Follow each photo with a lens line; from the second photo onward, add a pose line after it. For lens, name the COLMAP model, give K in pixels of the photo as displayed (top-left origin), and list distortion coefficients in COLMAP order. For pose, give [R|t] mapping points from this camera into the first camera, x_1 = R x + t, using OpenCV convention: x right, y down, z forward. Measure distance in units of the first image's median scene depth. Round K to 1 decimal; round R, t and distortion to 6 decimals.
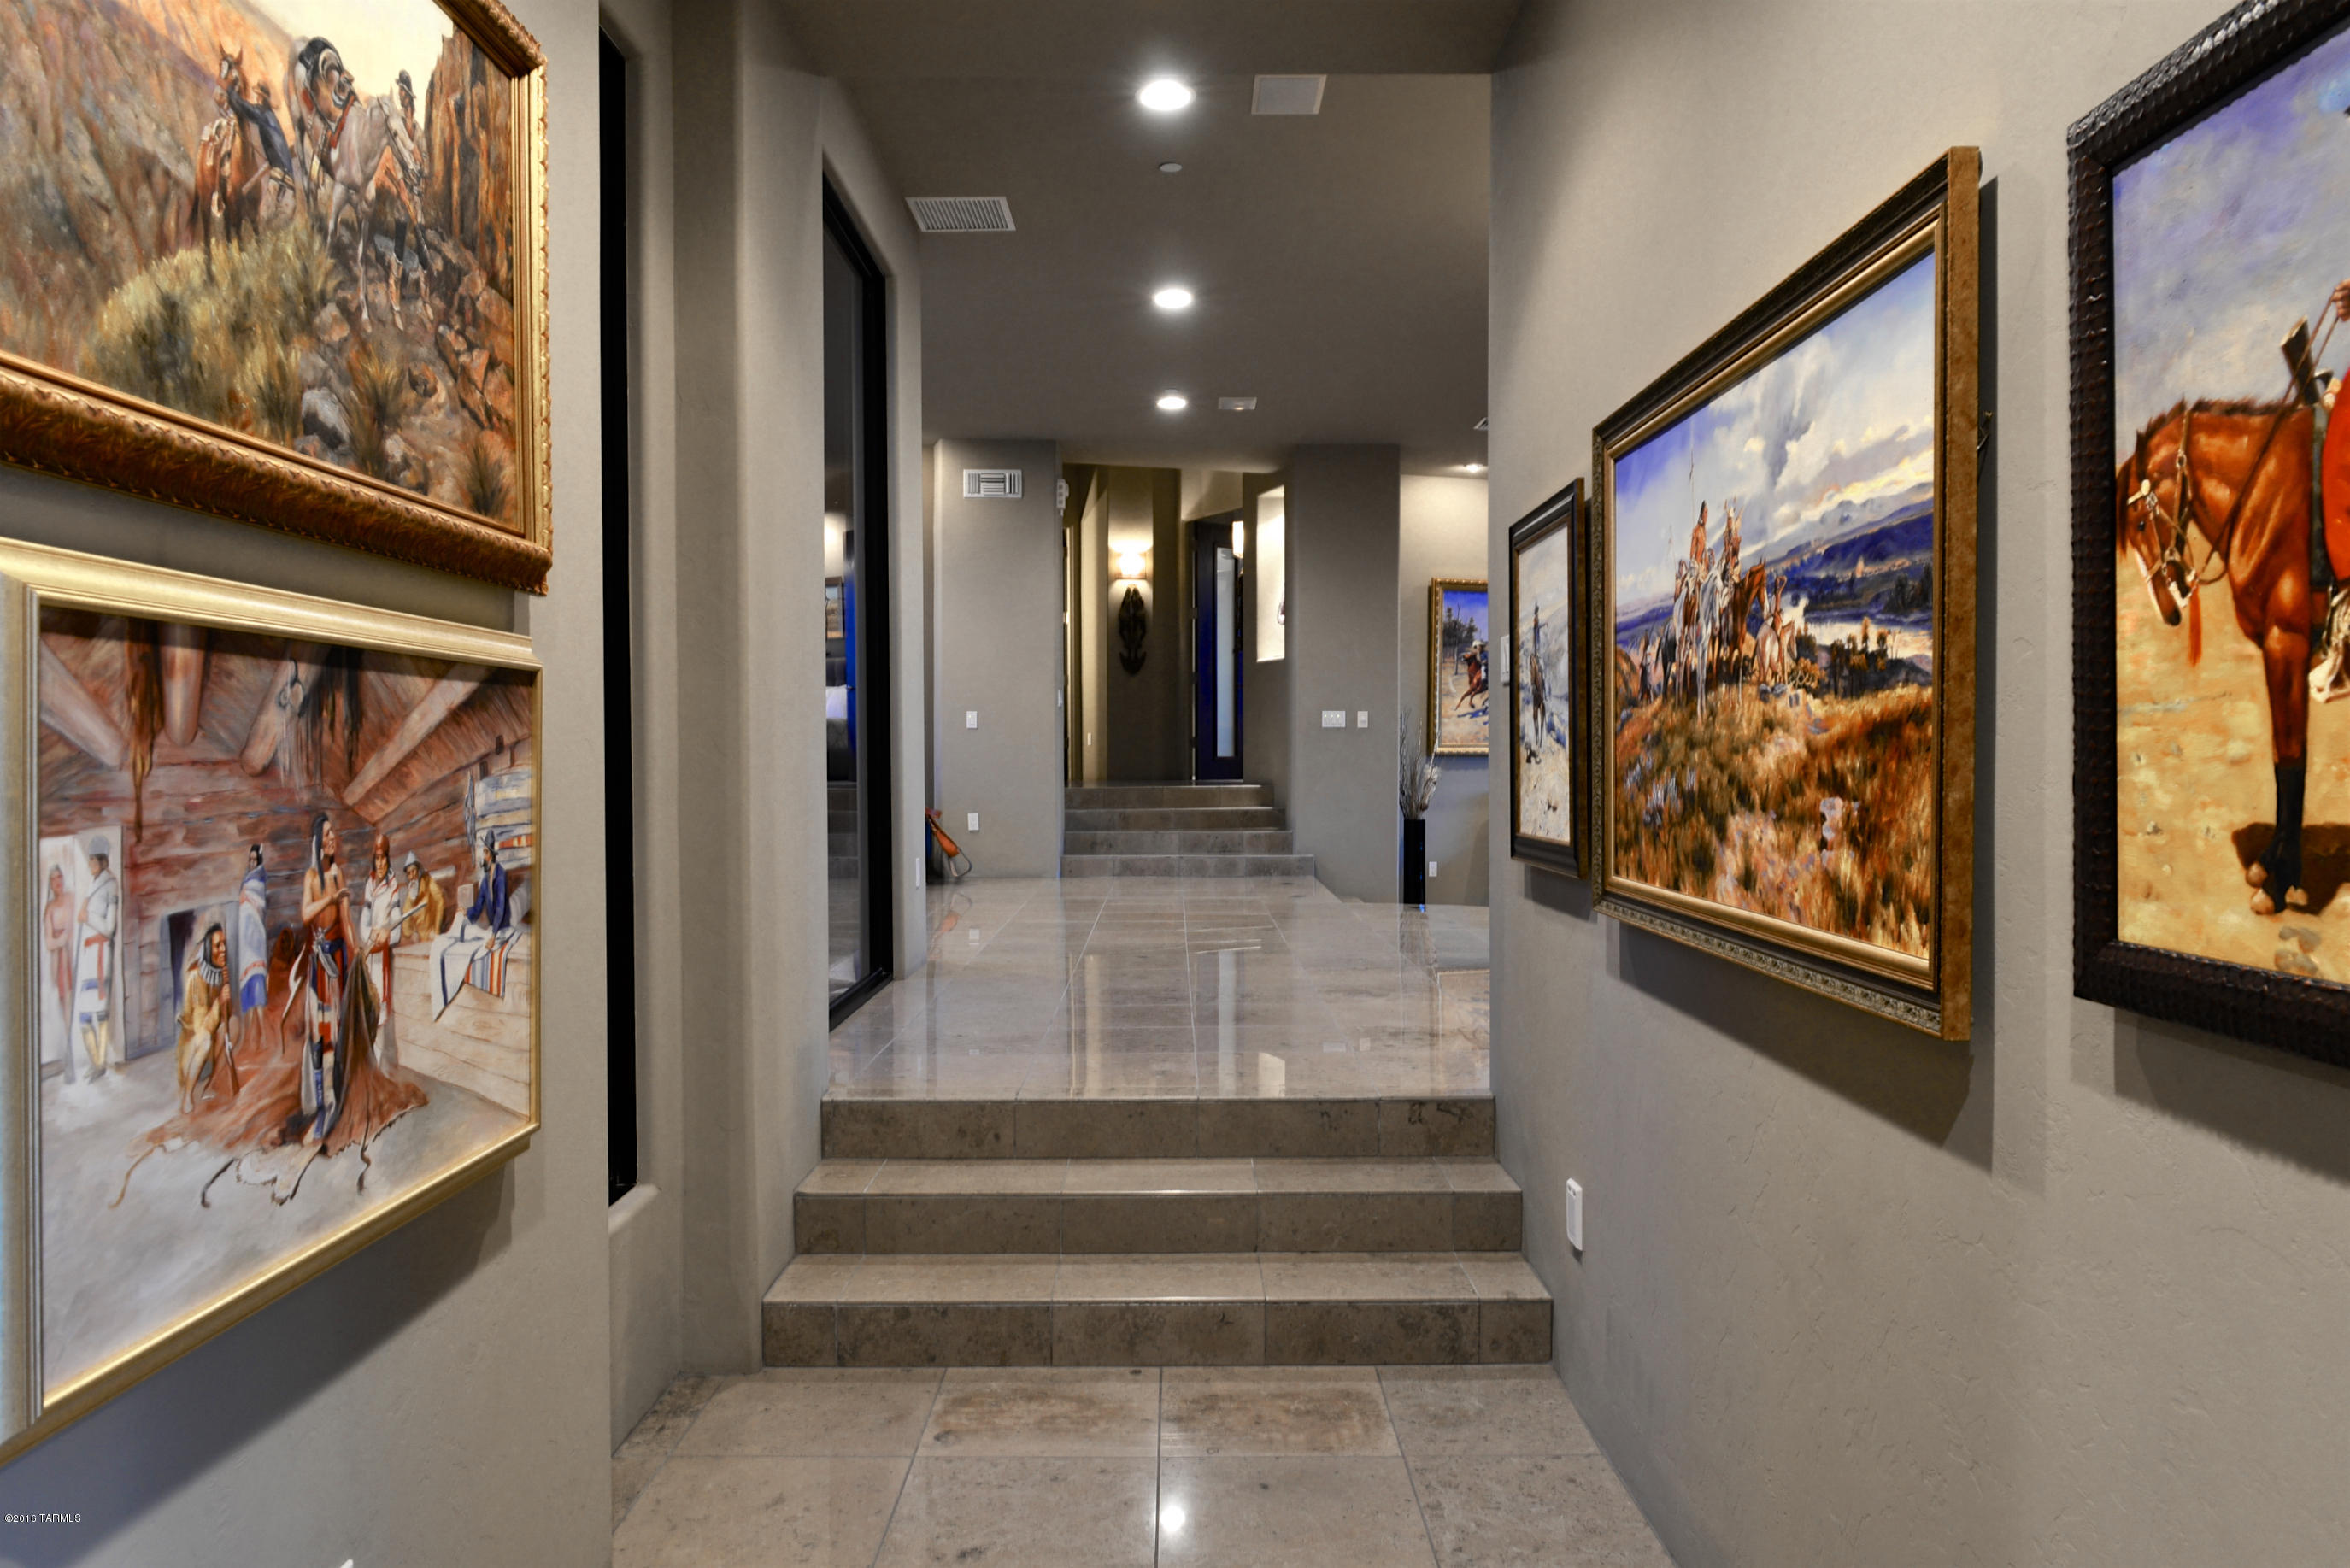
lens RADIAL K [[1631.5, 0, 1172.5], [0, 1631.5, 775.5], [0, 0, 1]] dist [-0.002964, -0.002299]
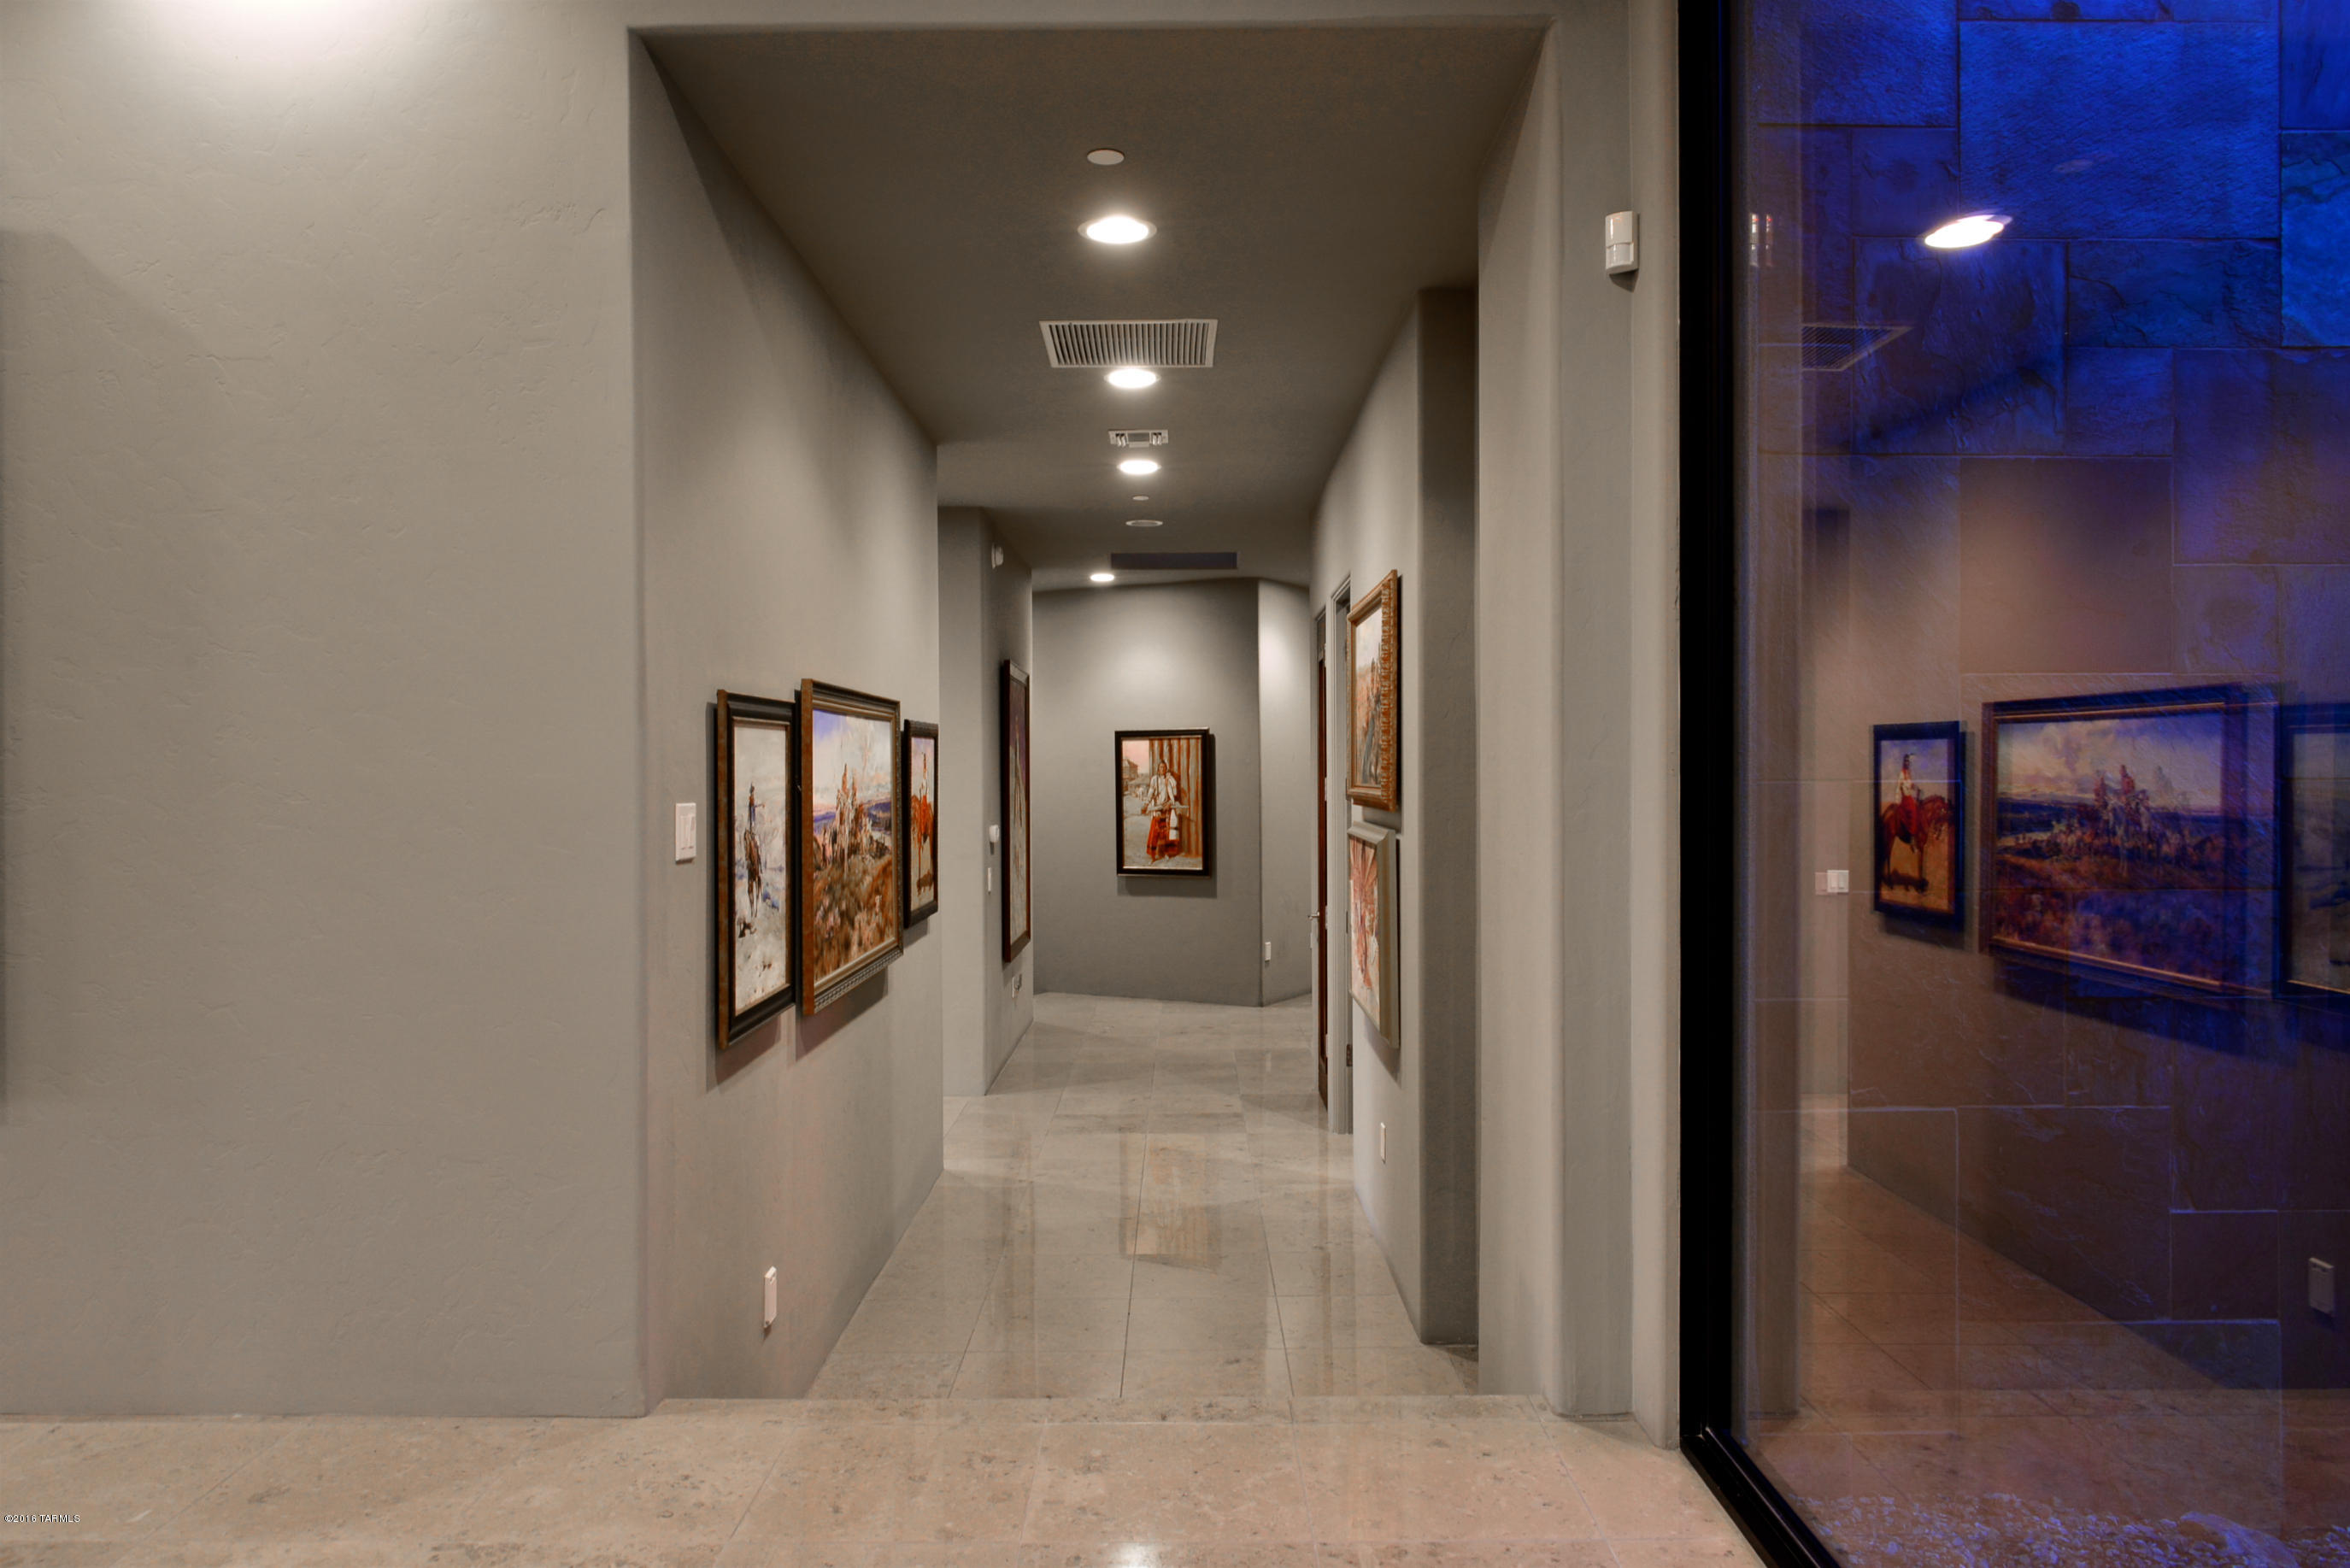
lens RADIAL K [[1631.5, 0, 1174.9], [0, 1631.5, 784.4], [0, 0, 1]] dist [-0.002964, -0.002299]
pose [[-0.999953, 0.008855, 0.004056, -0.078438], [0.008936, 0.999752, 0.020414, -0.168721], [-0.003874, 0.020449, -0.999783, 2.804871]]
